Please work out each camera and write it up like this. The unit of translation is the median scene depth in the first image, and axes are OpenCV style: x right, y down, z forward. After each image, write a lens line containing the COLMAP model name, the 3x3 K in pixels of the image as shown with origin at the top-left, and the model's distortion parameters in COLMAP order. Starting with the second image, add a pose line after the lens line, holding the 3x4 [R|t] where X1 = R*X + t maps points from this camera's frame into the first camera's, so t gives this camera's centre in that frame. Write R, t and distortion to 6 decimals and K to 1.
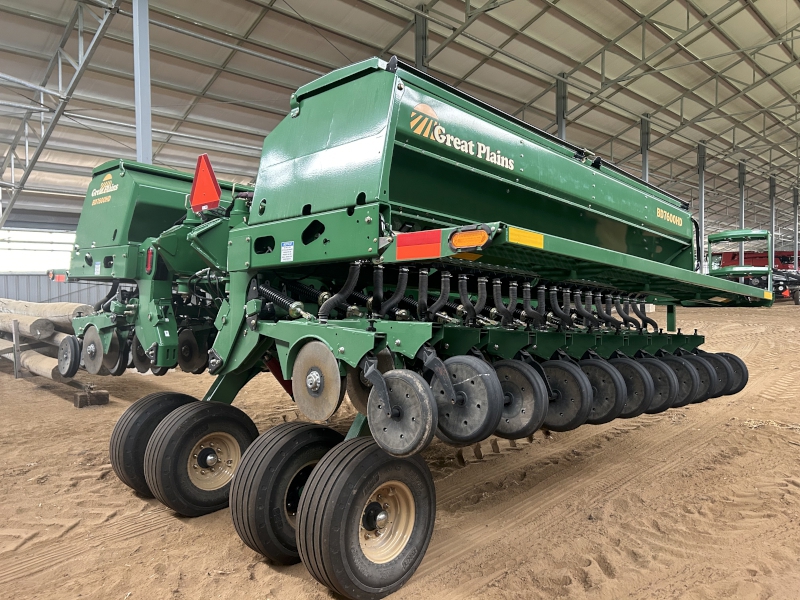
lens RADIAL K [[601.5, 0, 392.2], [0, 601.5, 281.5], [0, 0, 1]] dist [0.031120, -0.023604]
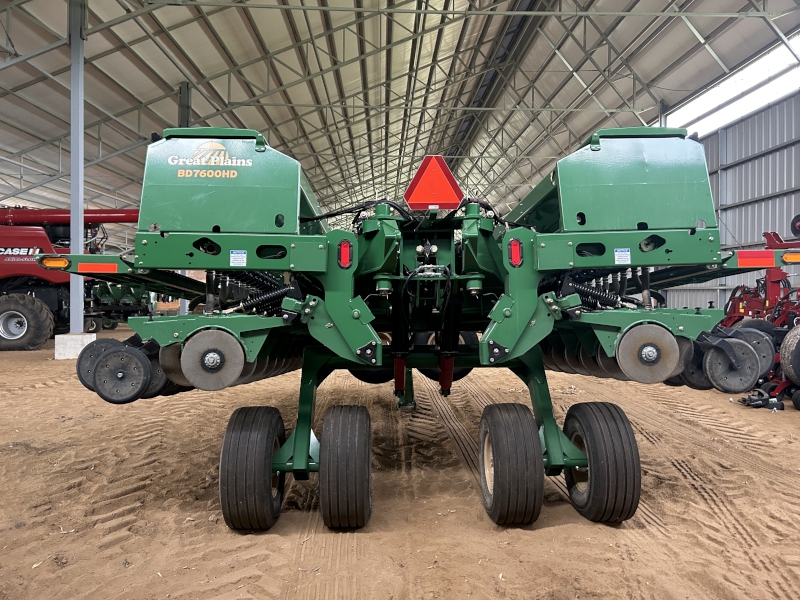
lens RADIAL K [[601.5, 0, 405.7], [0, 601.5, 296.7], [0, 0, 1]] dist [0.031120, -0.023604]
pose [[0.699401, 0.011301, 0.714640, -1.445159], [-0.011387, 0.999924, -0.004668, 0.048782], [-0.714638, -0.004873, 0.699477, 0.436366]]
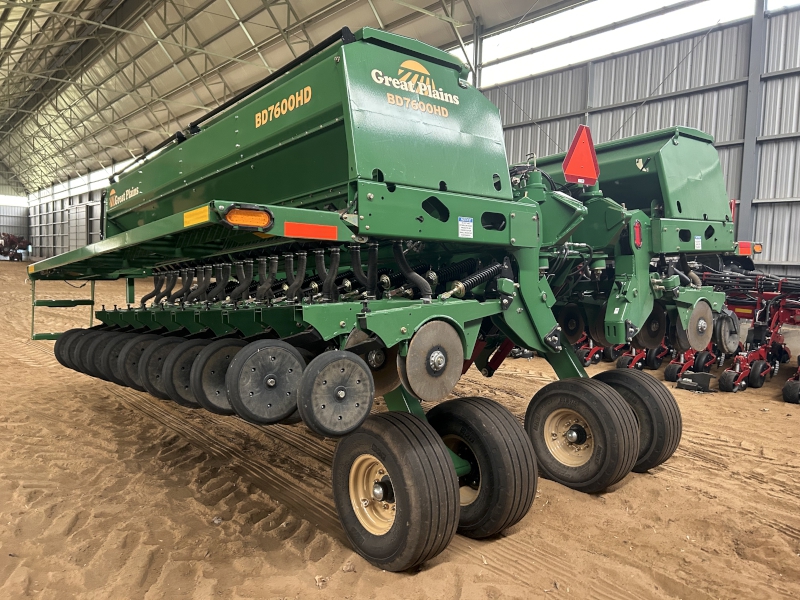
lens RADIAL K [[601.5, 0, 396.4], [0, 601.5, 296.7], [0, 0, 1]] dist [0.031120, -0.023604]
pose [[0.118482, -0.047538, 0.991818, -1.779023], [-0.033117, 0.998108, 0.051795, 0.030920], [-0.992404, -0.038983, 0.116684, 1.586722]]
